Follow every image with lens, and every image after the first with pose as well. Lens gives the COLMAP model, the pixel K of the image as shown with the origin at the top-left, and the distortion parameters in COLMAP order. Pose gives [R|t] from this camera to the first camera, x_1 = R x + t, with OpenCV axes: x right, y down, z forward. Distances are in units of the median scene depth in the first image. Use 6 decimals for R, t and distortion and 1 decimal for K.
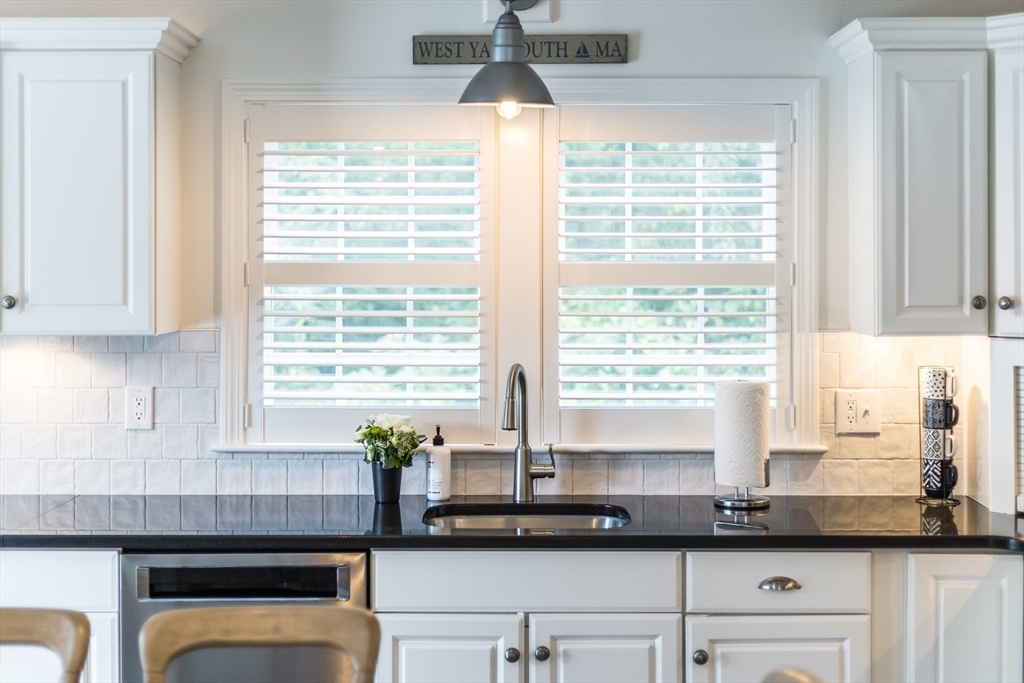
lens RADIAL K [[1480.6, 0, 510.9], [0, 1480.6, 332.6], [0, 0, 1]] dist [0.040211, 0.000000]
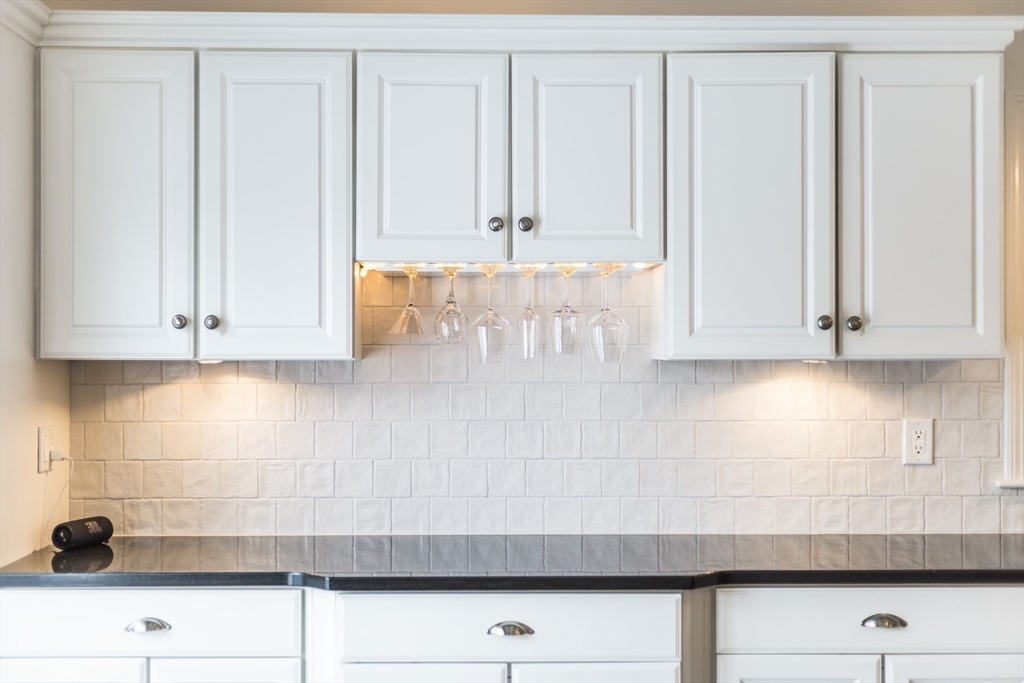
lens RADIAL K [[1480.6, 0, 512.9], [0, 1480.6, 349.8], [0, 0, 1]] dist [0.040211, 0.000000]
pose [[0.999433, -0.004011, 0.033440, -0.537453], [0.004484, 0.999891, -0.014055, 0.004764], [-0.033380, 0.014197, 0.999342, 0.066907]]
